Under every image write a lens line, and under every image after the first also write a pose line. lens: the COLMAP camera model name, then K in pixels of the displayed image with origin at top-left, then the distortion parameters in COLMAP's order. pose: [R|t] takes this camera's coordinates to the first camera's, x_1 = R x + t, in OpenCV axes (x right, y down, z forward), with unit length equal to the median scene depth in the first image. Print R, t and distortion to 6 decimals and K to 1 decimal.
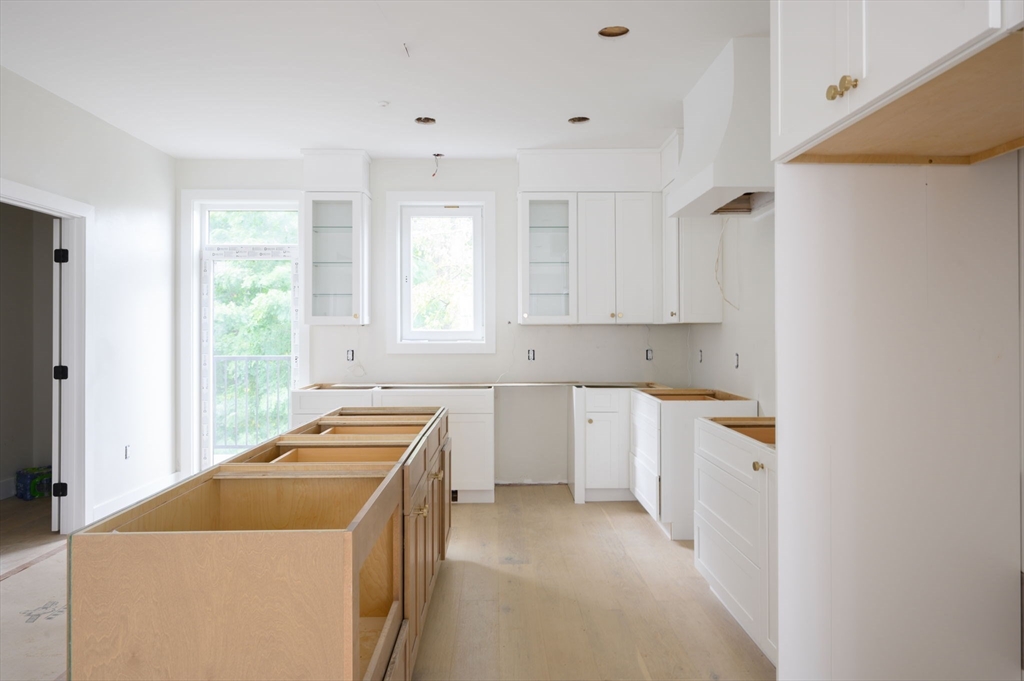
lens RADIAL K [[755.5, 0, 514.3], [0, 755.5, 340.2], [0, 0, 1]] dist [0.015819, 0.005504]
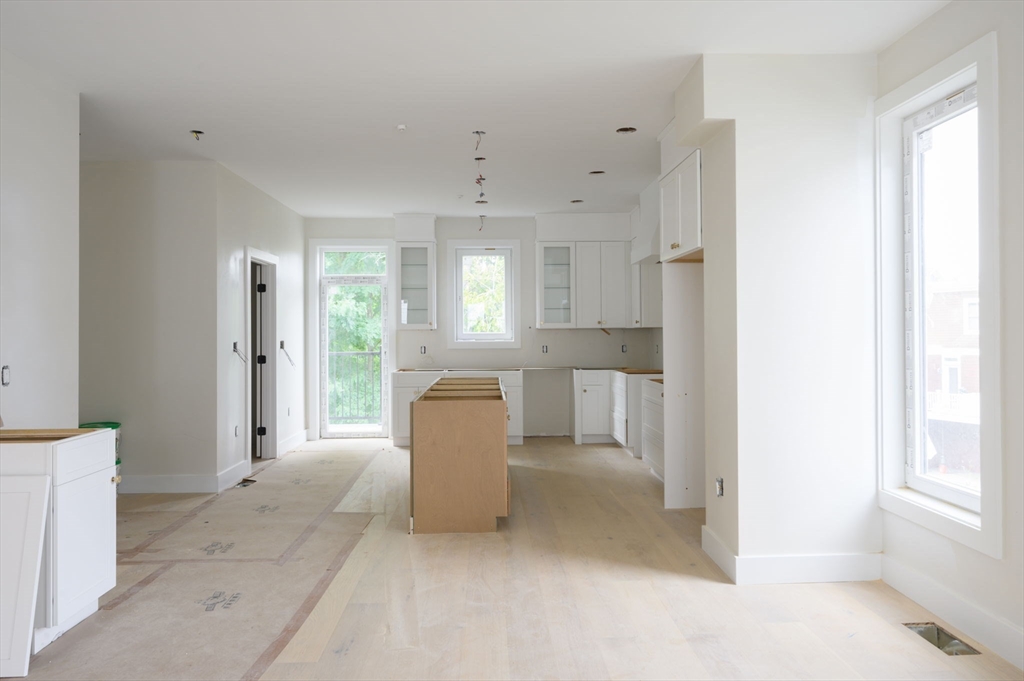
lens RADIAL K [[755.5, 0, 517.6], [0, 755.5, 335.4], [0, 0, 1]] dist [0.015819, 0.005504]
pose [[0.999904, -0.003772, 0.013324, -0.054171], [0.003903, 0.999944, -0.009852, 0.007054], [-0.013286, 0.009903, 0.999863, -0.512015]]
